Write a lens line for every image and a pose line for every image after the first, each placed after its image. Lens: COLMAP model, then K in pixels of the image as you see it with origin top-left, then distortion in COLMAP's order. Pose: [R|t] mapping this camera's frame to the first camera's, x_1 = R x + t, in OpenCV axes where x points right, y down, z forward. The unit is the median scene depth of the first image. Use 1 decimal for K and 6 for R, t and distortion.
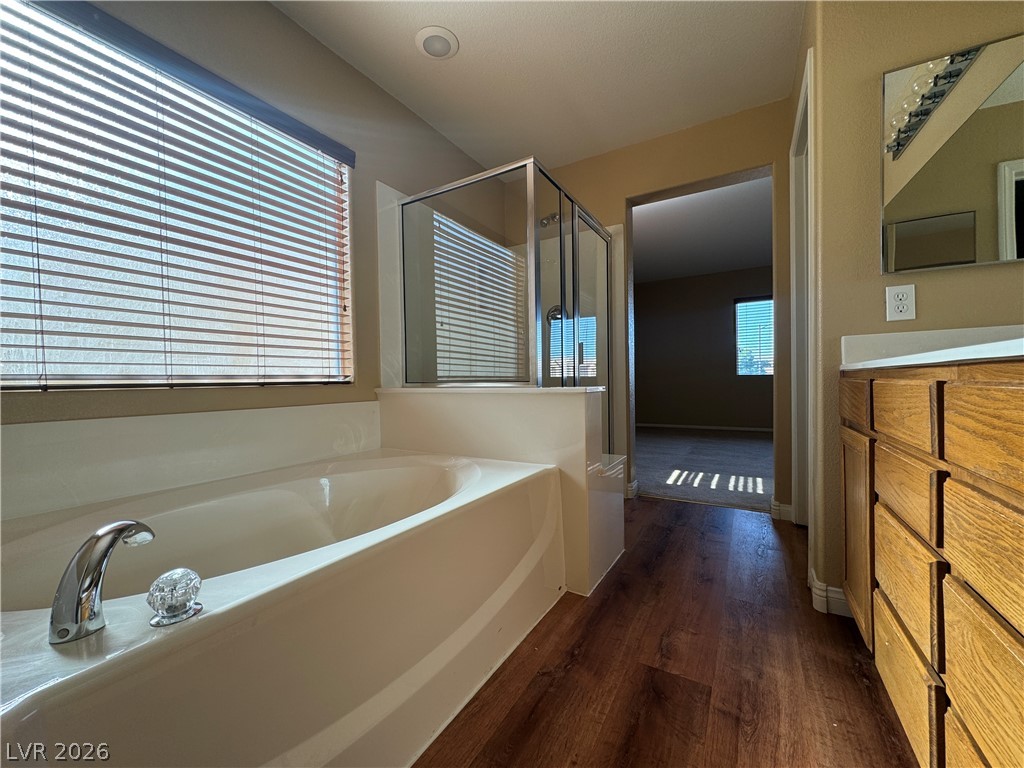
lens RADIAL K [[406.0, 0, 512.1], [0, 406.0, 389.9], [0, 0, 1]] dist [-0.001050, -0.000219]
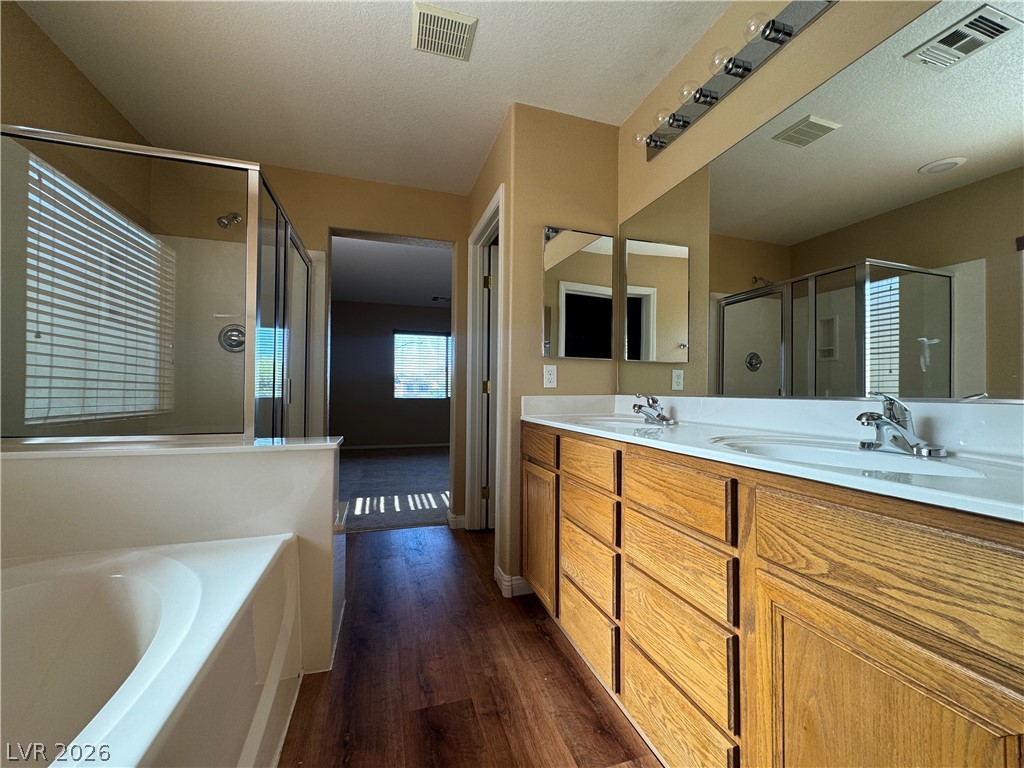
lens RADIAL K [[406.0, 0, 512.1], [0, 406.0, 389.9], [0, 0, 1]] dist [-0.001050, -0.000219]
pose [[0.666444, 0.026284, 0.745091, -0.238347], [-0.002965, 0.999464, -0.032605, -0.094531], [-0.745549, 0.019521, 0.666165, 0.068374]]
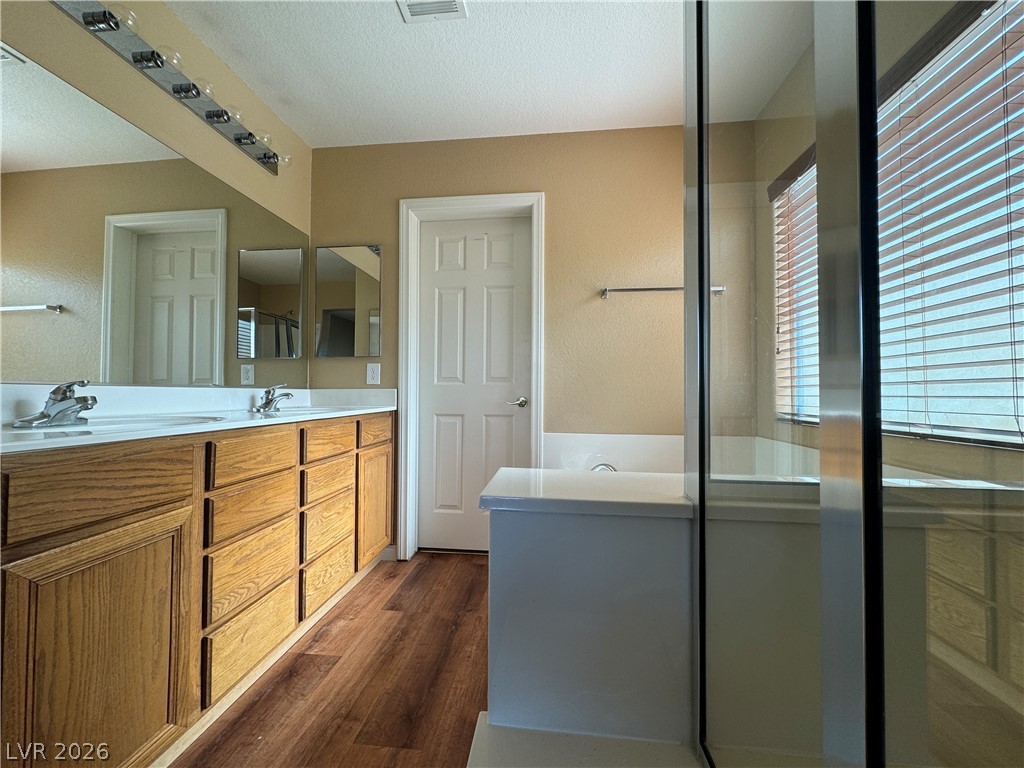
lens RADIAL K [[407.8, 0, 515.2], [0, 407.8, 383.6], [0, 0, 1]] dist [0.000409, 0.000140]
pose [[-0.907209, -0.000447, -0.420679, 0.387076], [-0.002287, 0.999990, 0.003868, -0.118236], [0.420673, 0.004471, -0.907201, 1.460495]]
